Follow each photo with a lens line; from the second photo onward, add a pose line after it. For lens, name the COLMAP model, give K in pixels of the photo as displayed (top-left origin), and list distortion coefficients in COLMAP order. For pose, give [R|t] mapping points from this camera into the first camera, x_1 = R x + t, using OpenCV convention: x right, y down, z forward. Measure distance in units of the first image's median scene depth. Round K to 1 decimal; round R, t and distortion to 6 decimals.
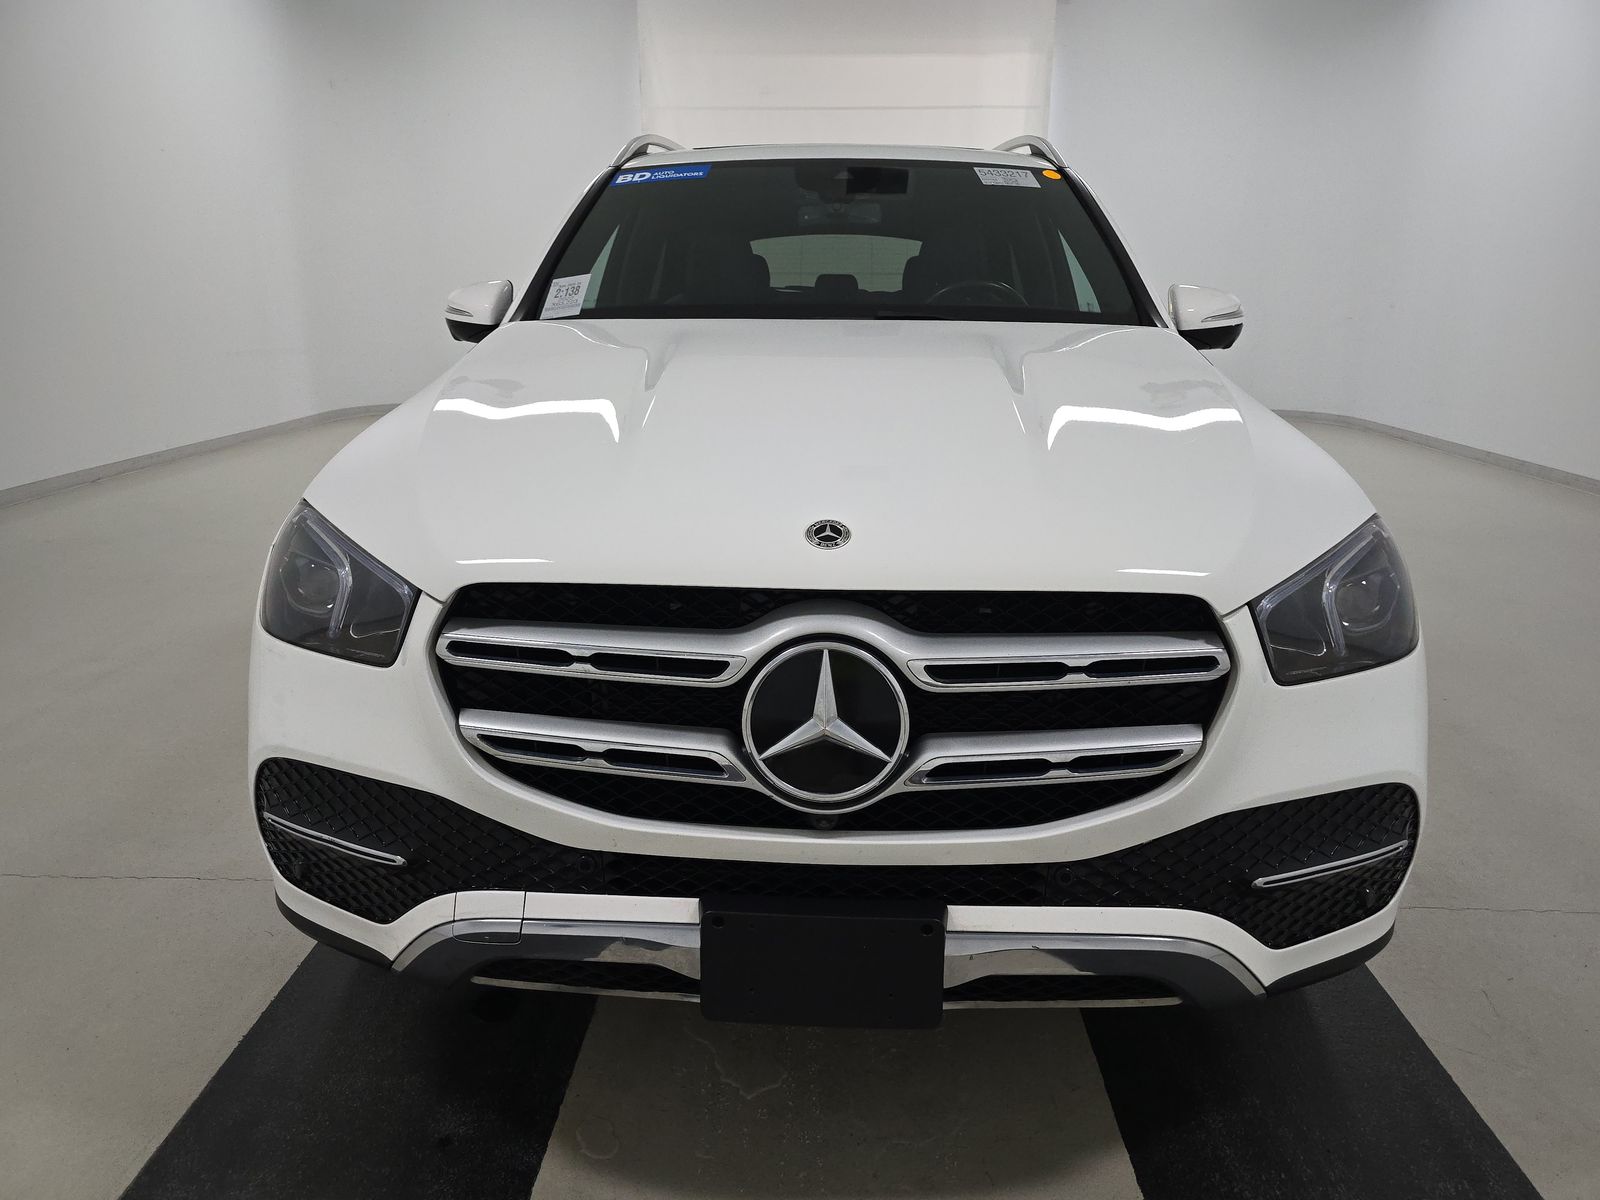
lens RADIAL K [[1068.3, 0, 799.8], [0, 1068.3, 590.2], [0, 0, 1]] dist [0.063324, -0.061423]
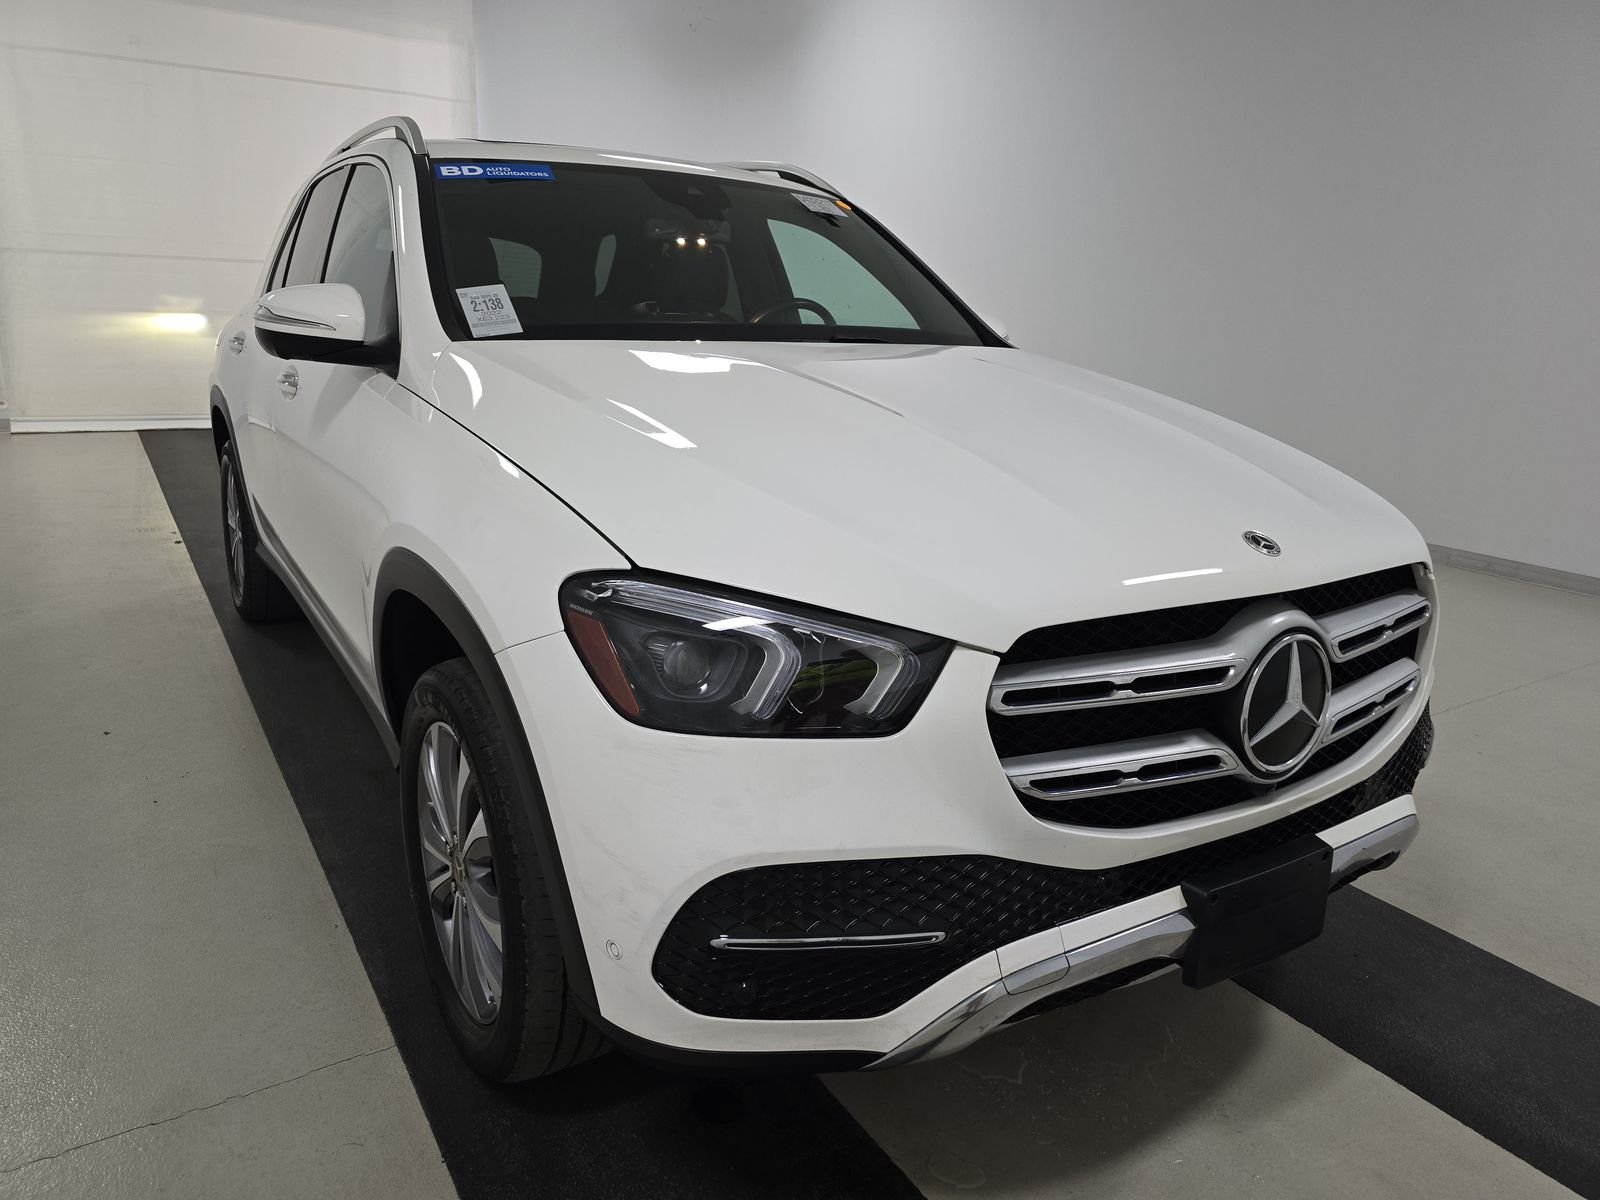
lens RADIAL K [[1068.3, 0, 799.8], [0, 1068.3, 590.2], [0, 0, 1]] dist [0.063324, -0.061423]
pose [[0.833543, -0.120528, 0.539146, -0.959028], [0.118810, 0.992185, 0.038121, -0.099926], [-0.539527, 0.032280, 0.841349, 0.270068]]
